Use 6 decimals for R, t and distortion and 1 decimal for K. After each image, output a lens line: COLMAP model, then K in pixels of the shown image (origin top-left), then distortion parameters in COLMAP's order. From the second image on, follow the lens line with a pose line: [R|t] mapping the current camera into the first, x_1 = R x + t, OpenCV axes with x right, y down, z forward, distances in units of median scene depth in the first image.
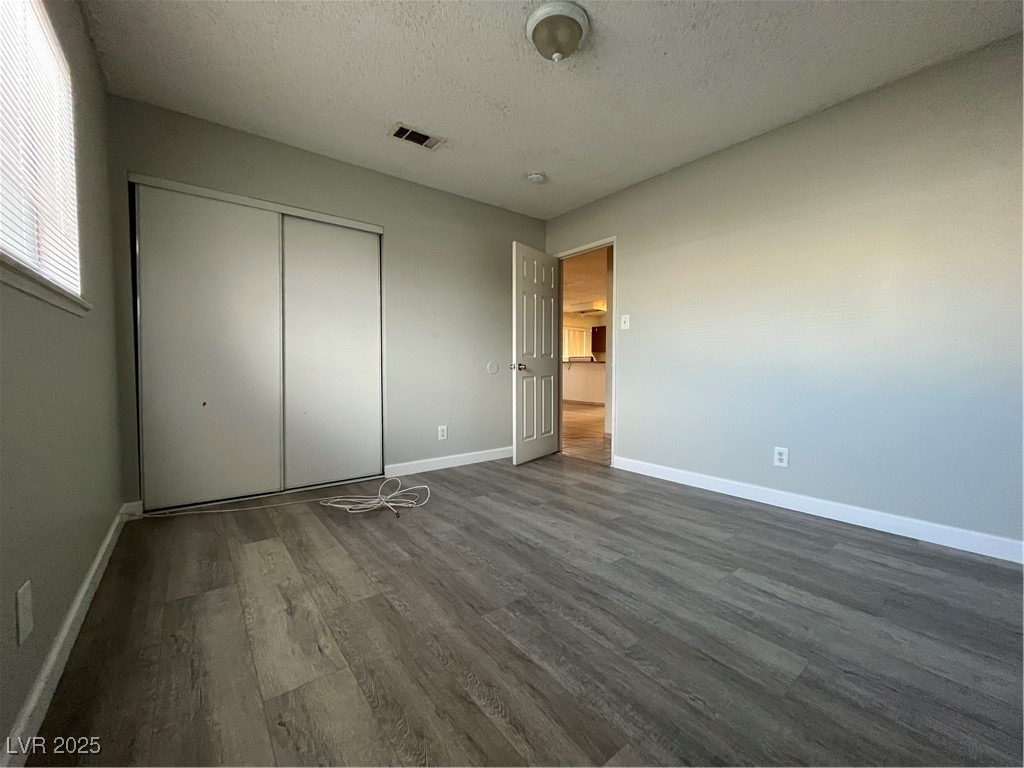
lens RADIAL K [[412.9, 0, 514.1], [0, 412.9, 384.3], [0, 0, 1]] dist [-0.002291, -0.000751]
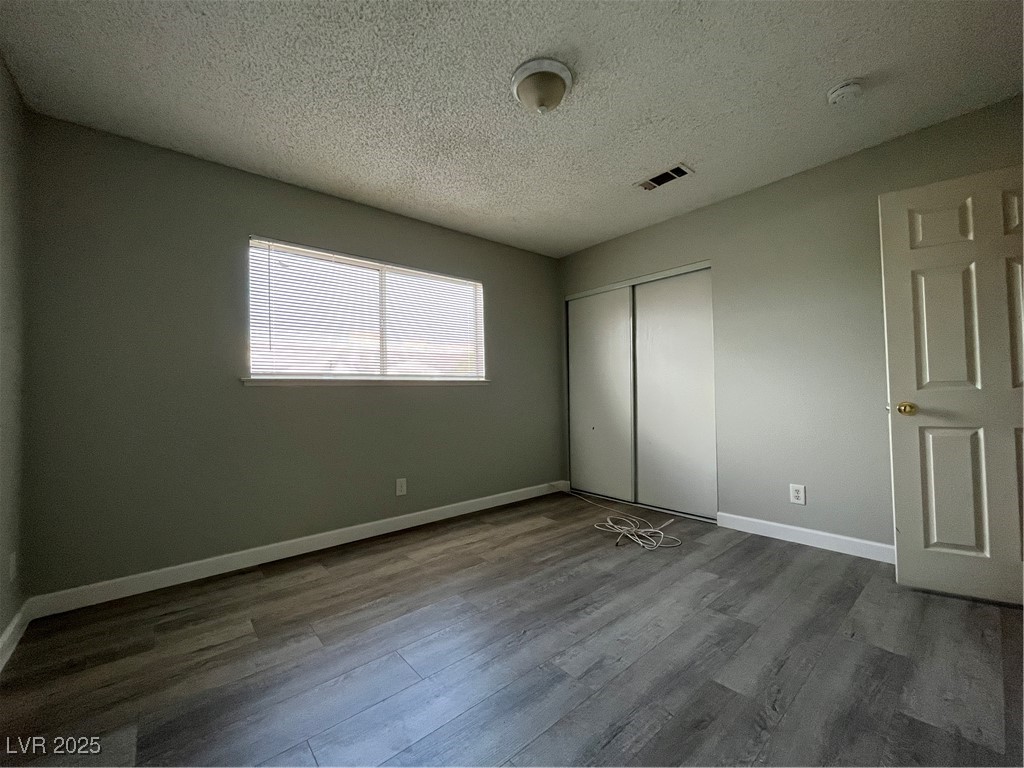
lens RADIAL K [[412.9, 0, 514.1], [0, 412.9, 384.3], [0, 0, 1]] dist [-0.002291, -0.000751]
pose [[0.044947, -0.026909, -0.998627, 0.851283], [-0.024766, 0.999300, -0.028042, -0.072358], [0.998682, 0.025992, 0.044250, 0.704945]]
